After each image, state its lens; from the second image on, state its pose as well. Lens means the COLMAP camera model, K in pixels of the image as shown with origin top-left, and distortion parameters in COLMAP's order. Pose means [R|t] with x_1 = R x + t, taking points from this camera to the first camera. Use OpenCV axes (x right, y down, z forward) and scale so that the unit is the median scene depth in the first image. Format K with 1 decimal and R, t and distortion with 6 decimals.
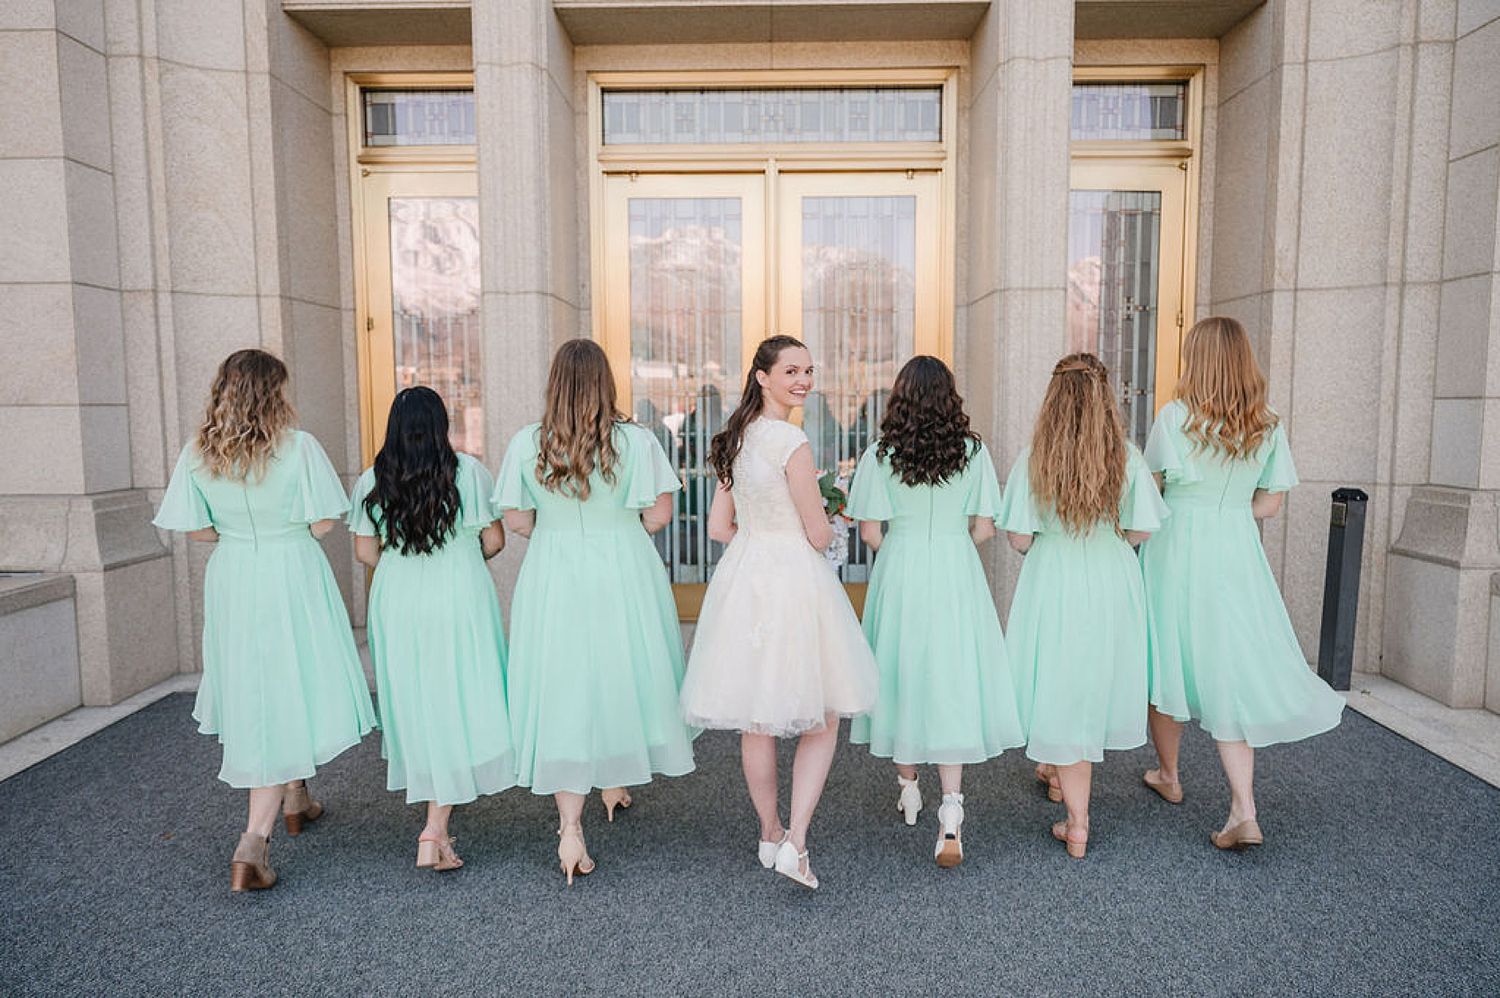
lens RADIAL K [[1102.3, 0, 750.0], [0, 1102.3, 499.0], [0, 0, 1]] dist [0.001483, 0.004015]
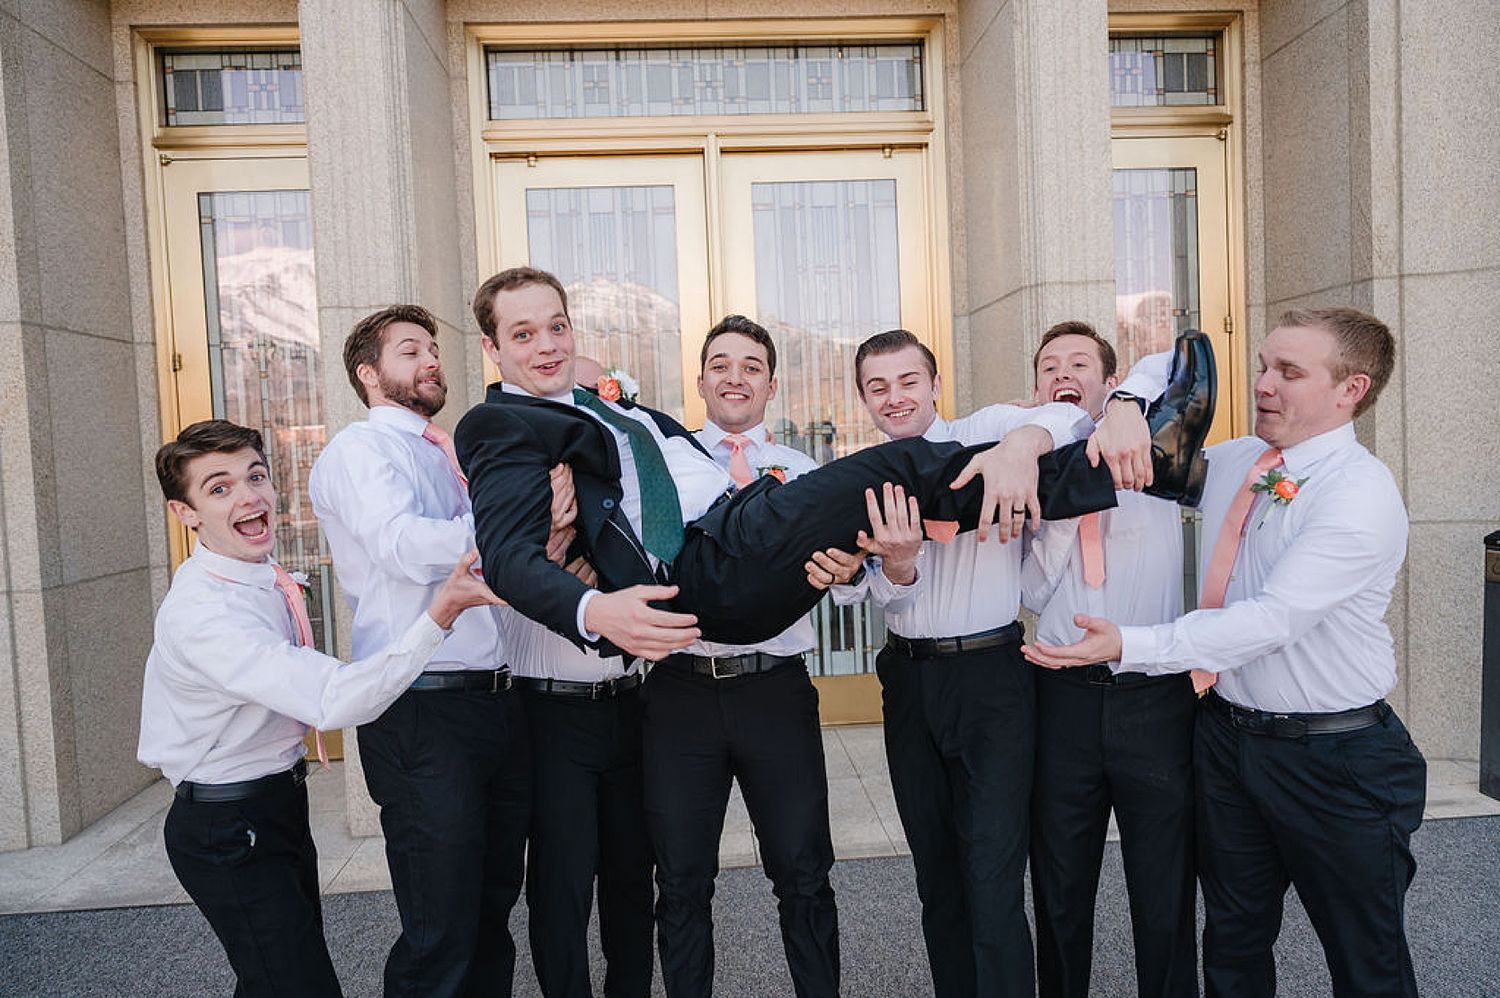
lens RADIAL K [[1101.5, 0, 768.0], [0, 1101.5, 483.0], [0, 0, 1]] dist [0.001601, -0.002582]
pose [[0.994998, -0.041343, 0.090940, -0.021685], [0.046288, 0.997523, -0.052957, -0.021543], [-0.088526, 0.056902, 0.994447, 0.246127]]
